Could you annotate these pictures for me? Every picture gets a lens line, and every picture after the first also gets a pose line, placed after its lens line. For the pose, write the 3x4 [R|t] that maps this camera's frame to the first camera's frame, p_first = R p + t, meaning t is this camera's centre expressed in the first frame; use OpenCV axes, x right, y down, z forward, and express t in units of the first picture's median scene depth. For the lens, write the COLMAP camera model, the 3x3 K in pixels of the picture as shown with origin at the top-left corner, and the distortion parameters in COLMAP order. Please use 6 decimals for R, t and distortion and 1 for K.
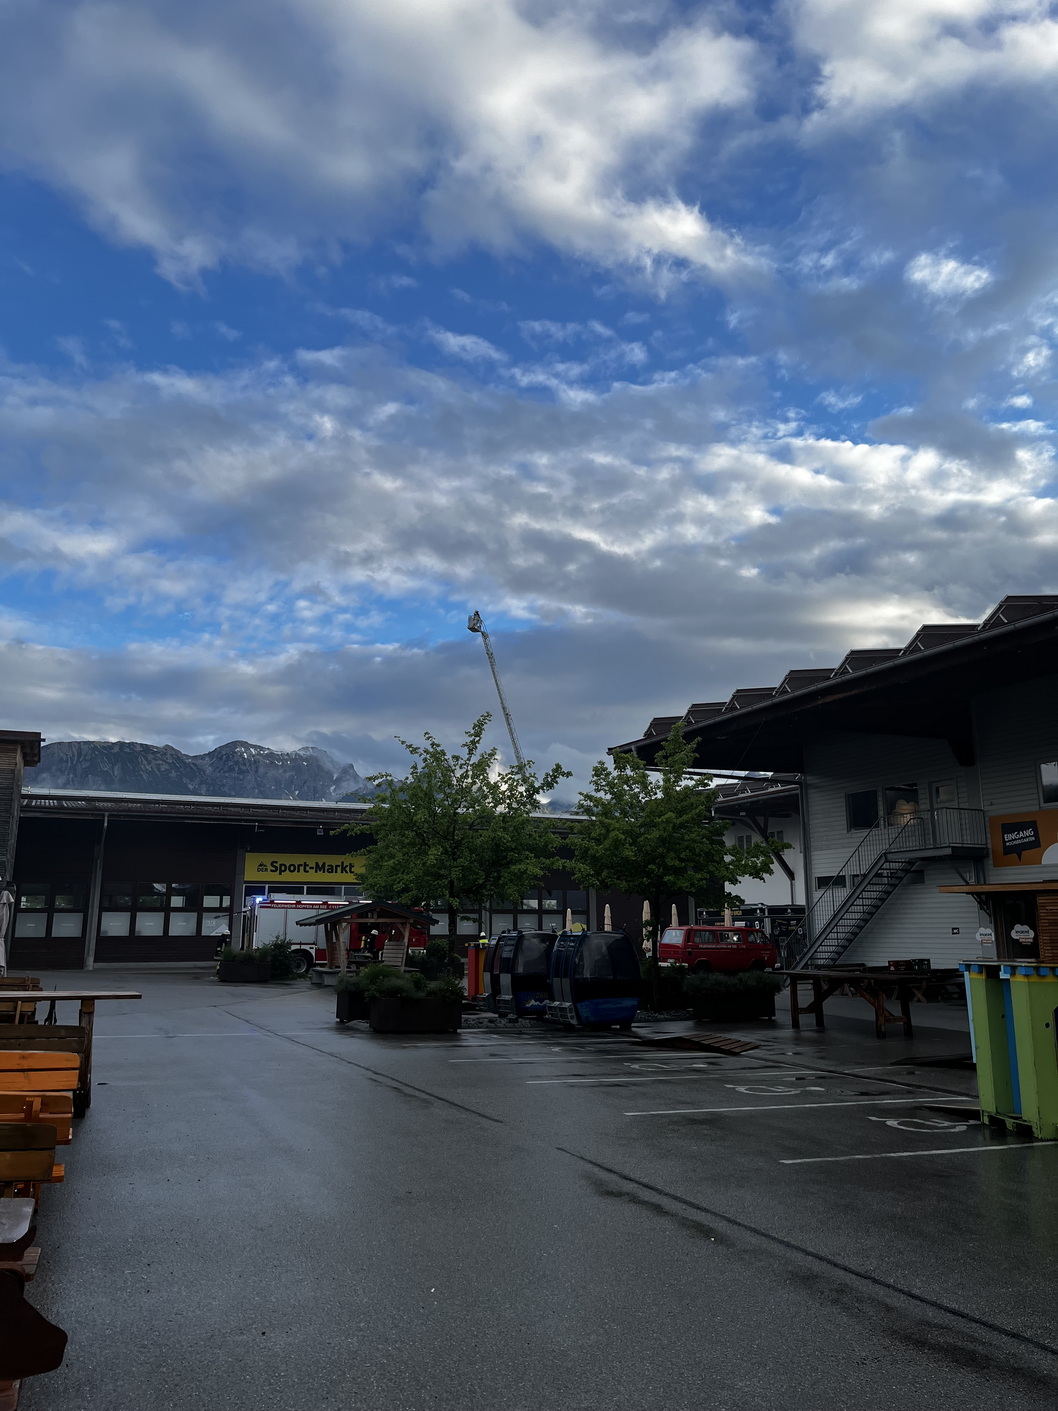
lens RADIAL K [[1075.8, 0, 526.6], [0, 1075.8, 698.1], [0, 0, 1]] dist [0.071818, -0.104203]
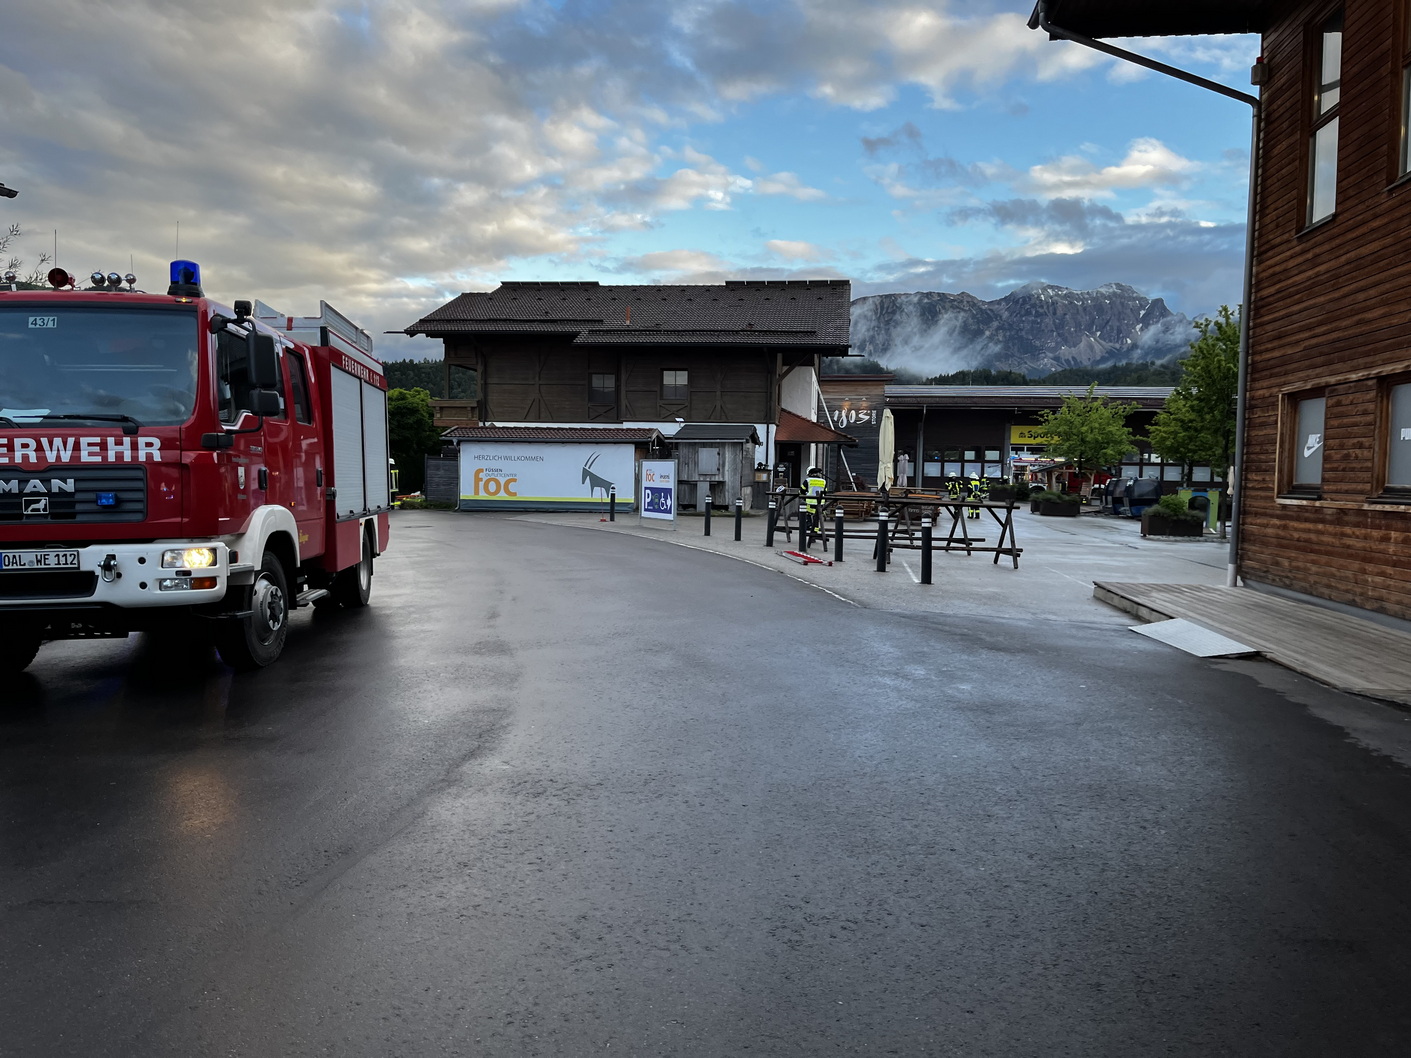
lens RADIAL K [[1069.5, 0, 705.5], [0, 1069.5, 529.0], [0, 0, 1]] dist [0.076570, -0.103570]
pose [[0.850326, 0.042996, -0.524496, 0.179979], [0.094568, 0.967949, 0.232664, -0.111833], [0.517689, -0.247441, 0.819006, -0.514774]]
